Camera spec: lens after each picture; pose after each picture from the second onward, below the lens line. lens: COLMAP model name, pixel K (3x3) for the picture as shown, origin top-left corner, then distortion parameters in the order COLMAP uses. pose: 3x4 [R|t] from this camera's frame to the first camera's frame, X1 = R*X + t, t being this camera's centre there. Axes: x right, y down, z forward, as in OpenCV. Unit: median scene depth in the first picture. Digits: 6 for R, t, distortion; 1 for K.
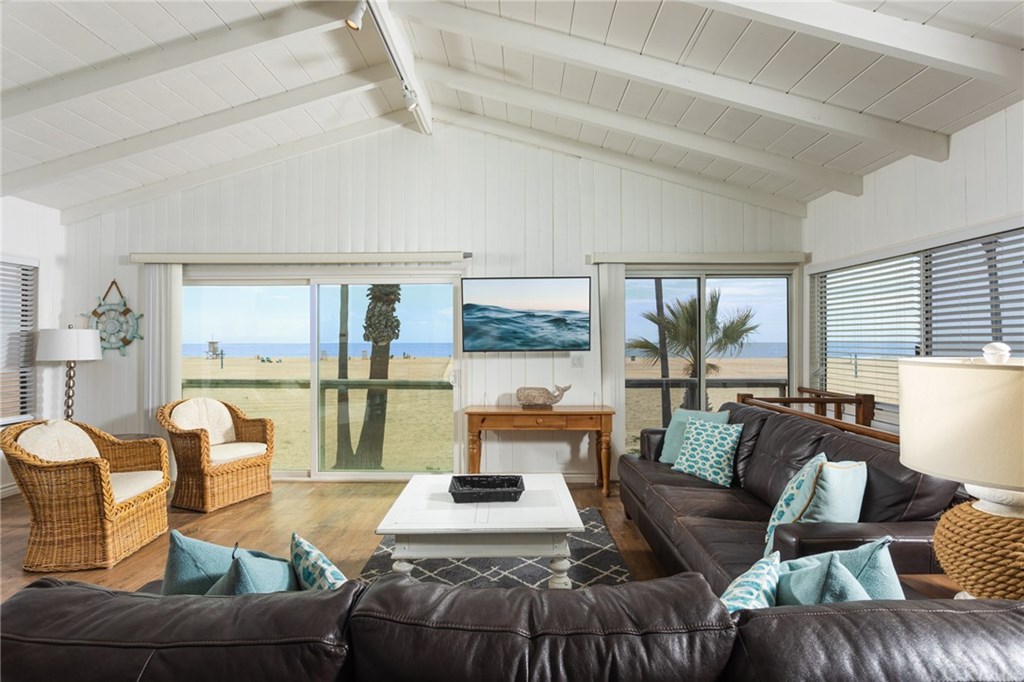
lens RADIAL K [[518.0, 0, 510.5], [0, 518.0, 338.8], [0, 0, 1]] dist [0.000935, 0.001276]
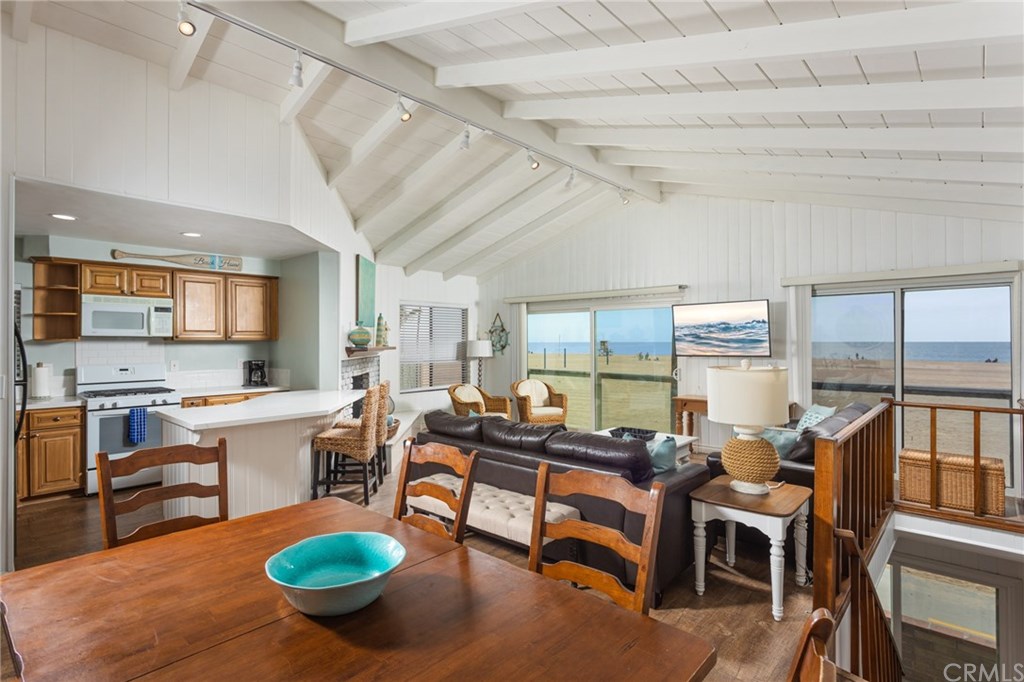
lens RADIAL K [[518.0, 0, 510.5], [0, 518.0, 338.8], [0, 0, 1]] dist [0.000935, 0.001276]
pose [[0.754936, -0.003699, -0.655788, 0.485505], [0.004920, 0.999988, 0.000024, -0.023812], [0.655780, -0.003245, 0.754945, -0.363484]]
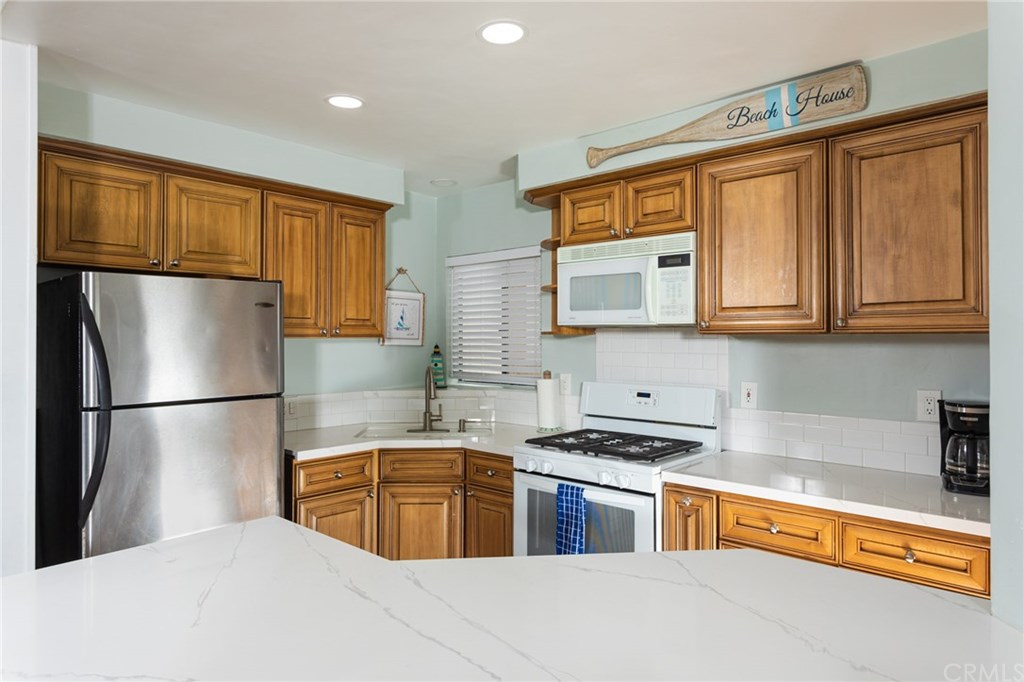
lens RADIAL K [[609.1, 0, 512.0], [0, 609.1, 341.0], [0, 0, 1]] dist [-0.020196, -0.000237]
pose [[-0.653637, 0.001780, -0.756806, -0.305865], [0.003258, 0.999995, -0.000462, -0.017379], [0.756801, -0.002768, -0.653639, 0.244087]]
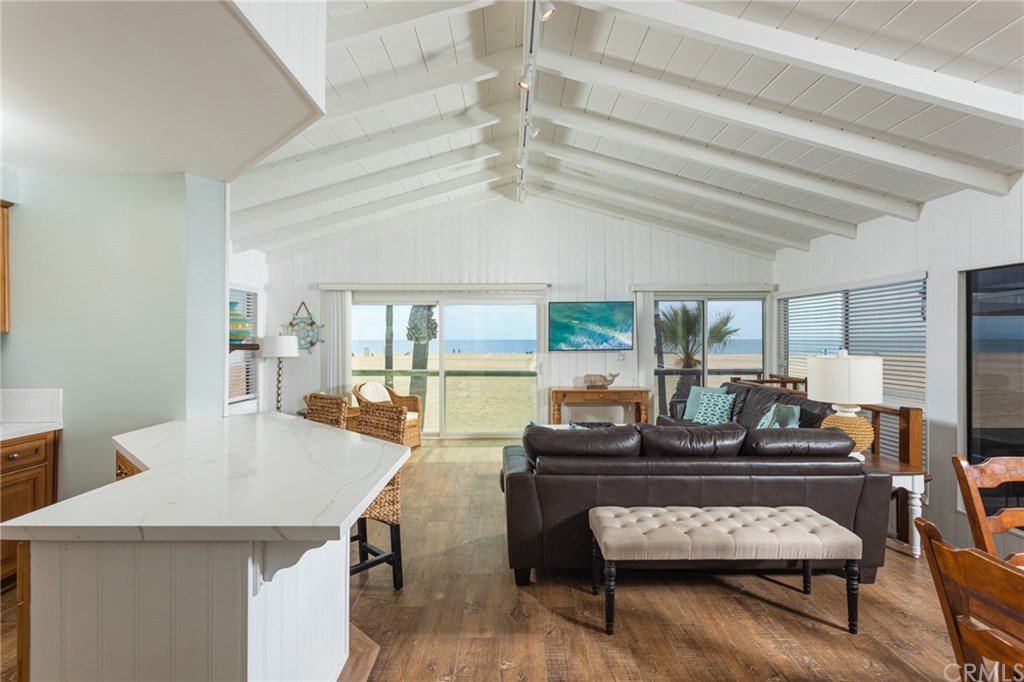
lens RADIAL K [[486.4, 0, 514.6], [0, 486.4, 338.9], [0, 0, 1]] dist [0.013412, 0.000066]
pose [[0.999822, -0.000504, 0.018852, -0.208692], [0.000405, 0.999986, 0.005210, -0.016008], [-0.018854, -0.005202, 0.999809, -0.397094]]
